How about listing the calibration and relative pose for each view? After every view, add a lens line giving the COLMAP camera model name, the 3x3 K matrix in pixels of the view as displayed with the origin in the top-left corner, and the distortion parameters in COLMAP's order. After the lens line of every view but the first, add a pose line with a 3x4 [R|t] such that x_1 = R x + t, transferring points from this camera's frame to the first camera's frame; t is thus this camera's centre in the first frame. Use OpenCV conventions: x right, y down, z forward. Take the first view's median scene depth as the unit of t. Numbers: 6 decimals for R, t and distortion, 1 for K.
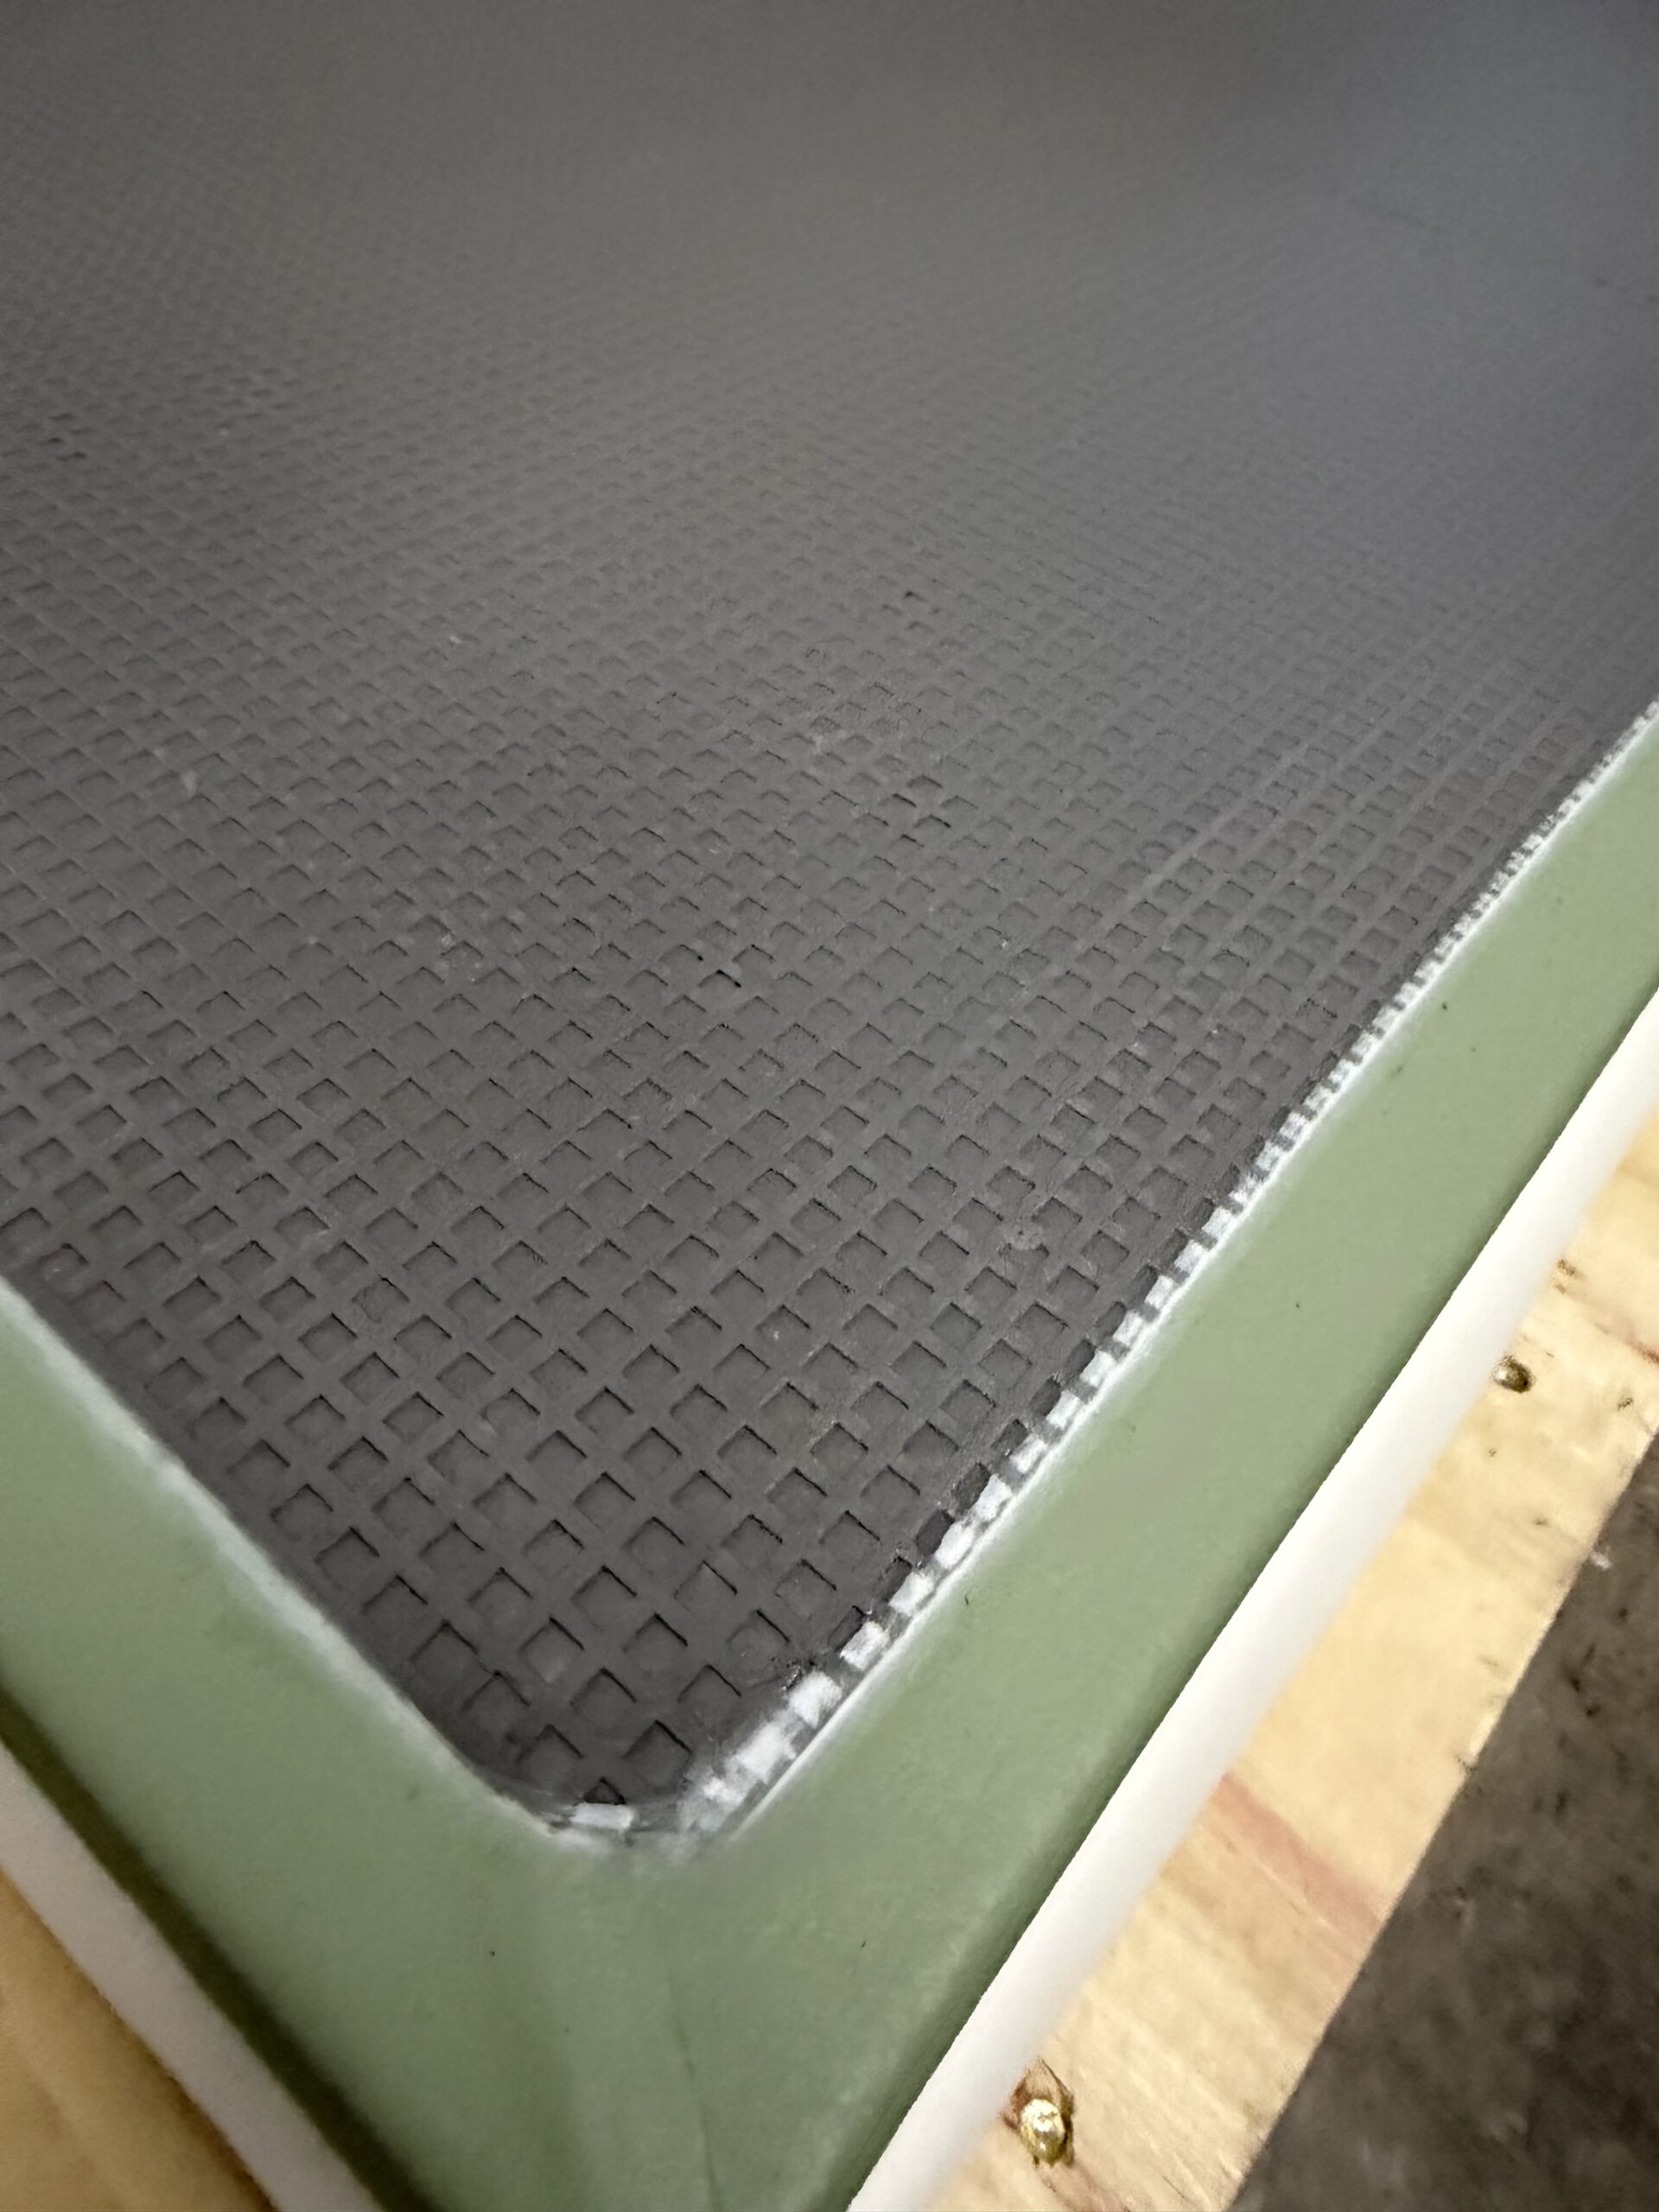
lens RADIAL K [[1542.6, 0, 829.5], [0, 1542.6, 1106.0], [0, 0, 1]] dist [0.036186, -0.071753]
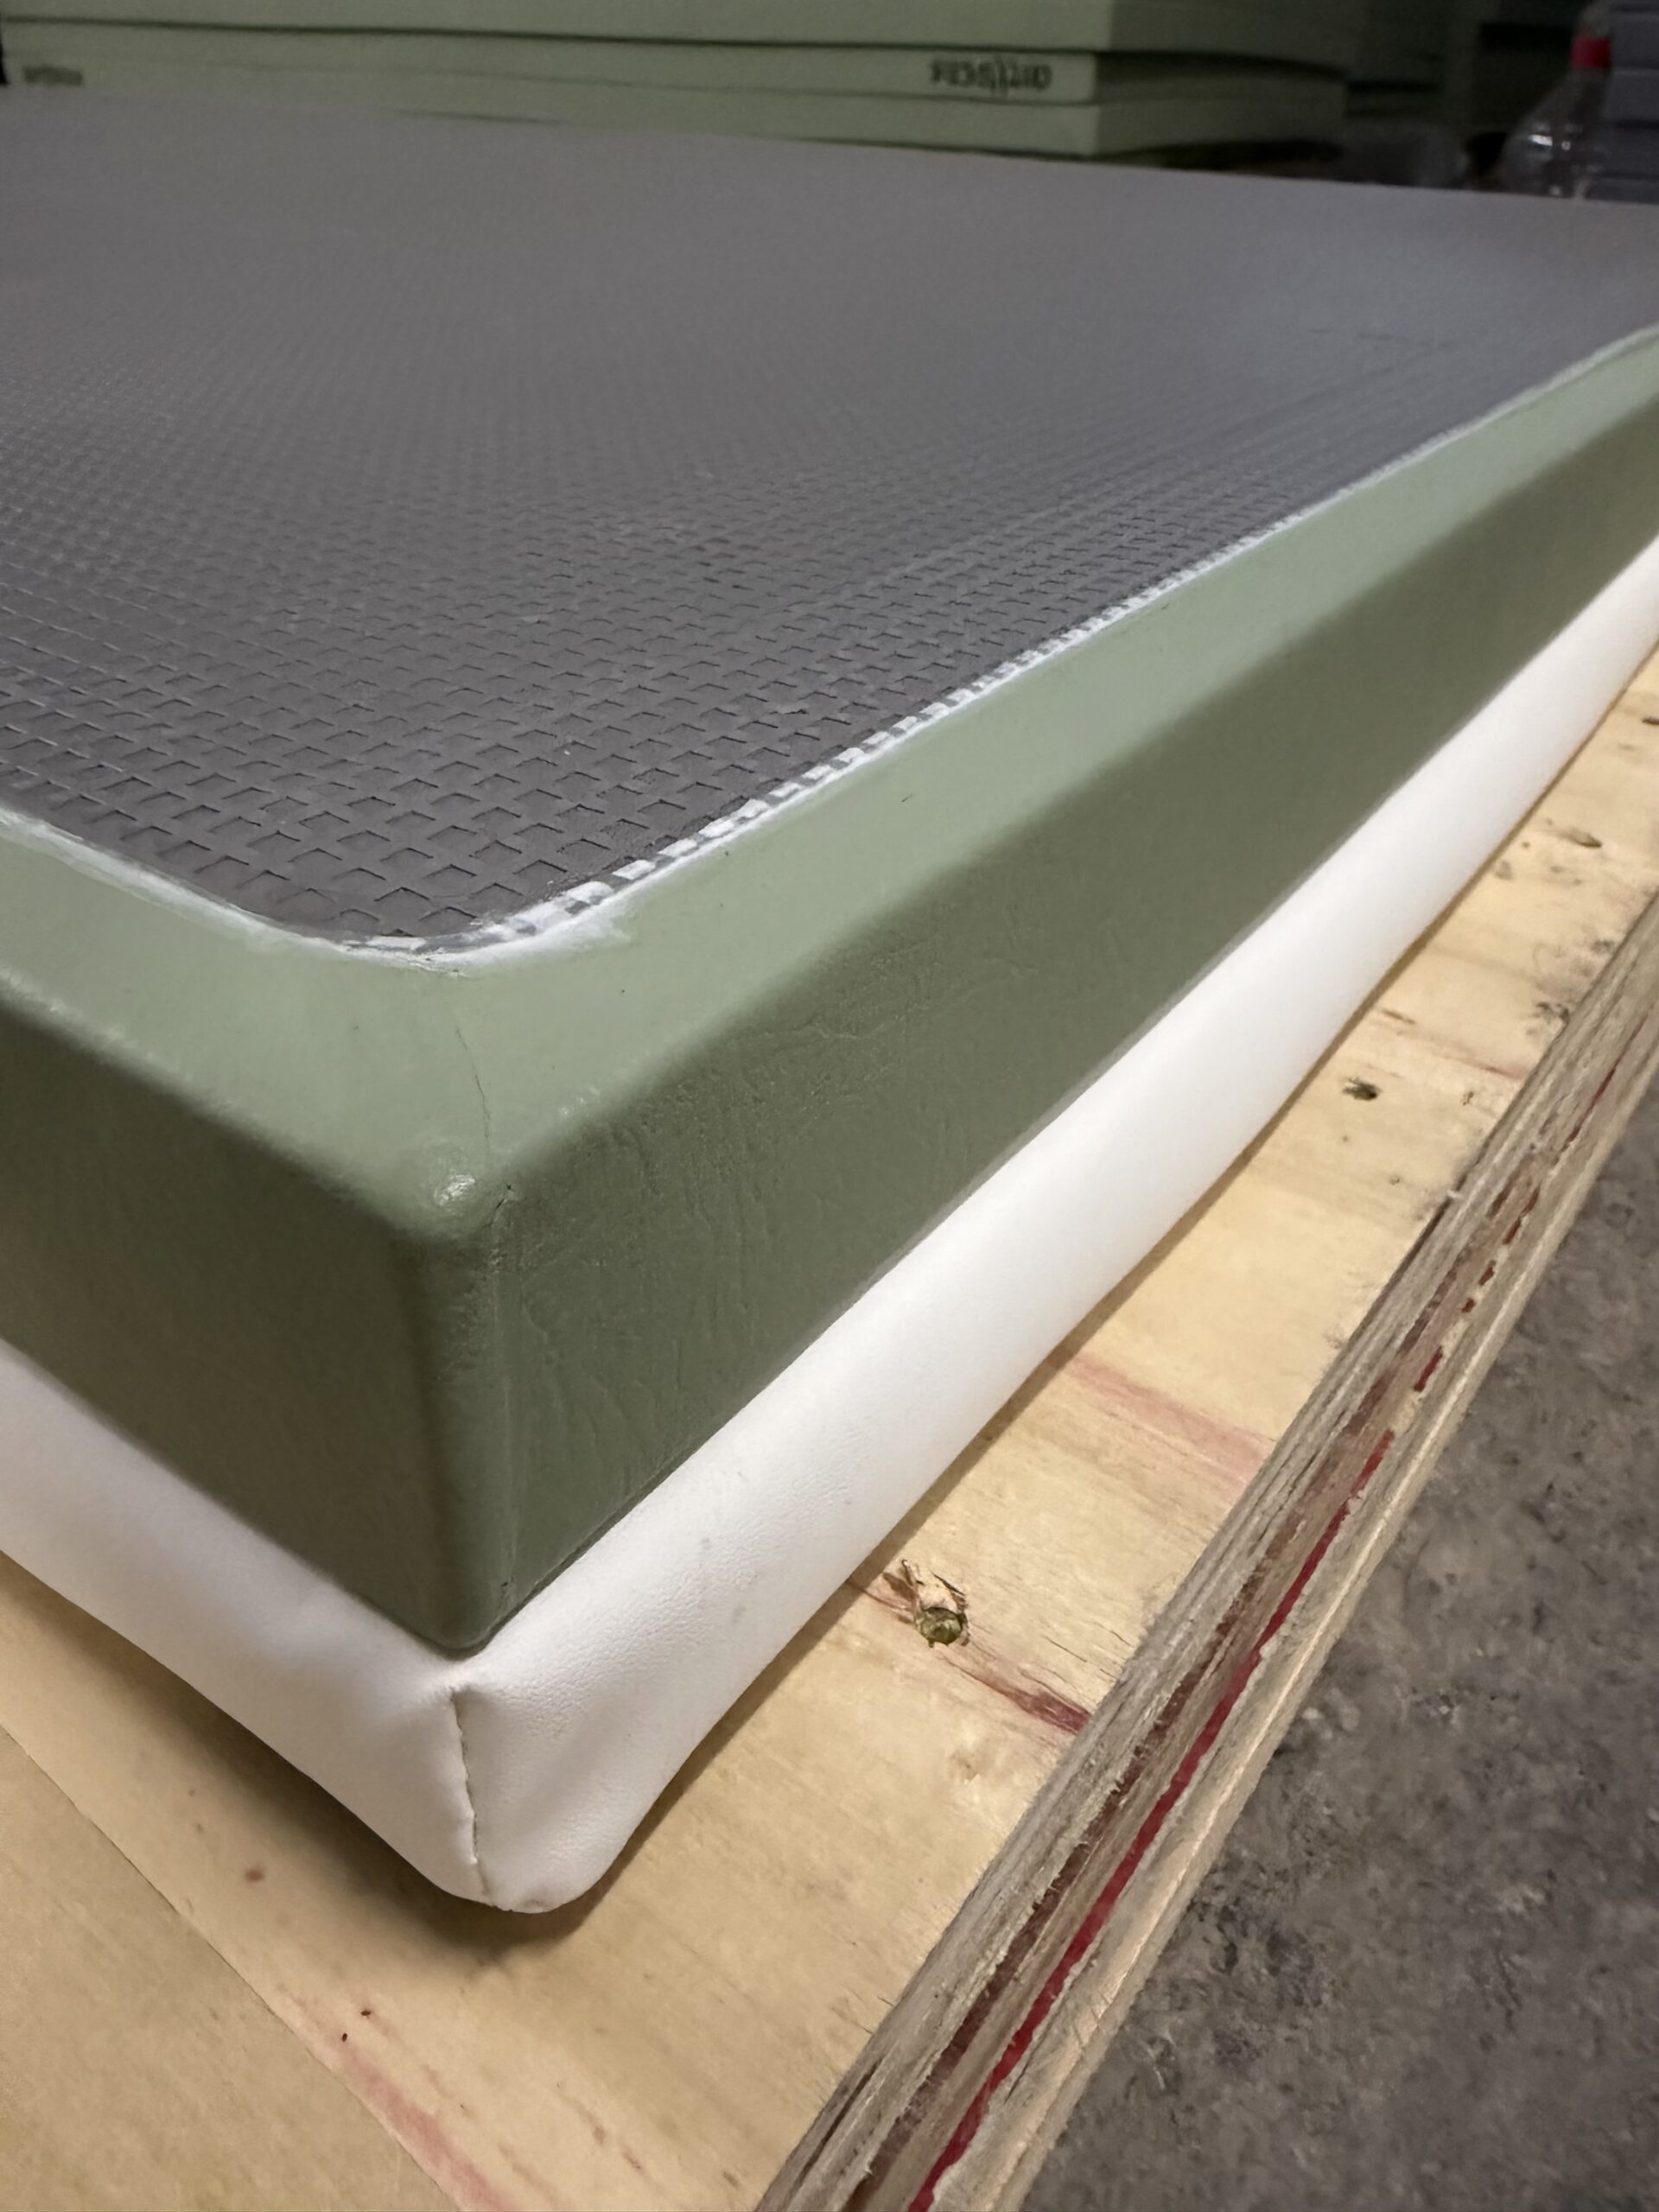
lens RADIAL K [[1594.9, 0, 829.5], [0, 1594.9, 1106.0], [0, 0, 1]] dist [-0.026108, -0.001858]
pose [[0.993202, -0.114739, 0.019628, 0.092836], [0.116212, 0.967625, -0.224045, 0.599567], [0.006714, 0.224803, 0.974381, -0.083254]]
